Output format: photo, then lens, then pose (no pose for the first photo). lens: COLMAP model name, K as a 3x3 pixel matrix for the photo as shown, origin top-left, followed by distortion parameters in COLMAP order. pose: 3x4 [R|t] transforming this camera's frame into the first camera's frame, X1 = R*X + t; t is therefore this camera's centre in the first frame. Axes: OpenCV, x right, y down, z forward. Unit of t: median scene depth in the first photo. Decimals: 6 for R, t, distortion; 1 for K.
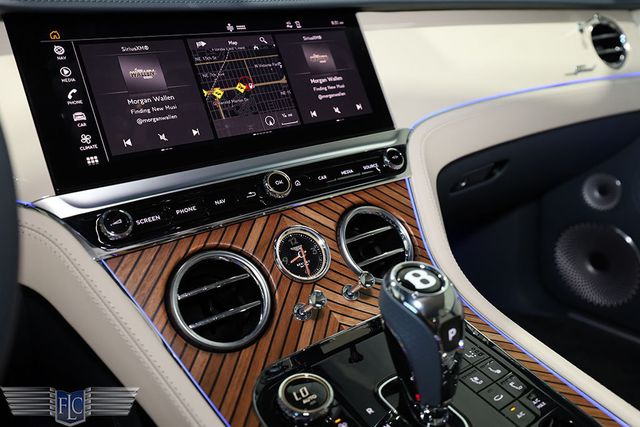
lens RADIAL K [[548.1, 0, 320.0], [0, 548.1, 213.5], [0, 0, 1]] dist [0.003592, 0.005071]
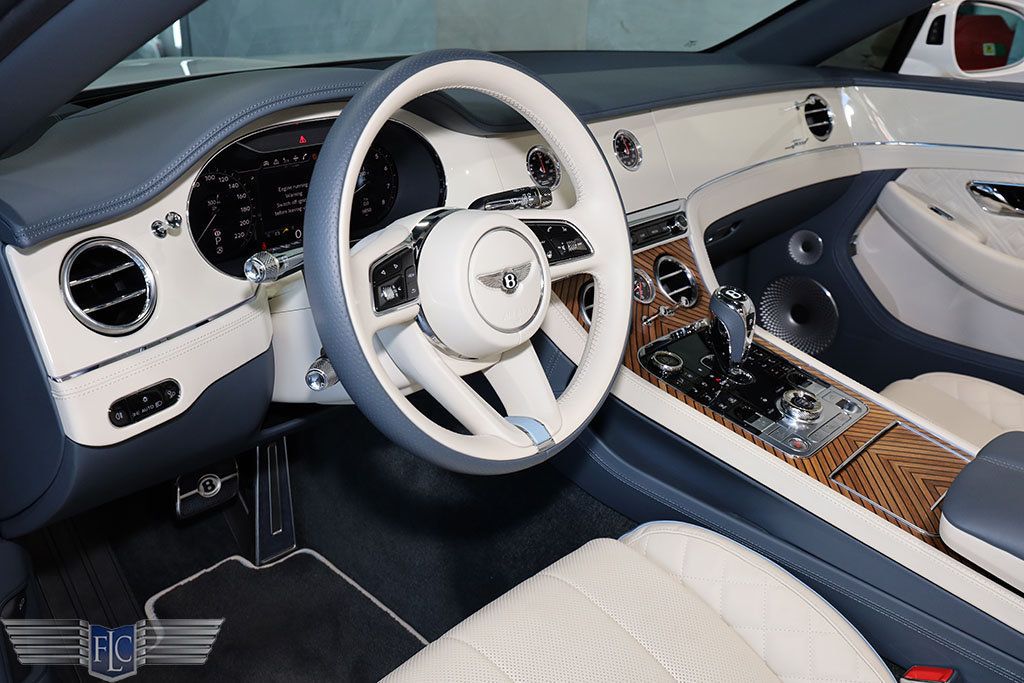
lens RADIAL K [[1001.0, 0, 512.0], [0, 1001.0, 341.5], [0, 0, 1]] dist [-0.015714, -0.009026]
pose [[0.976279, 0.000193, 0.216514, -0.961380], [-0.014818, 0.997714, 0.065929, 0.047563], [-0.216007, -0.067573, 0.974051, -1.616230]]
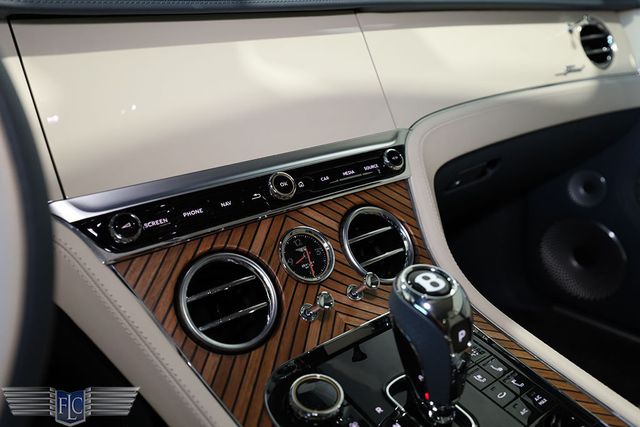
lens RADIAL K [[548.1, 0, 320.0], [0, 548.1, 213.5], [0, 0, 1]] dist [0.003592, 0.005071]
pose [[0.999346, -0.001312, 0.036146, -0.043881], [0.000792, 0.999896, 0.014395, -0.016950], [-0.036161, -0.014356, 0.999243, -0.009877]]
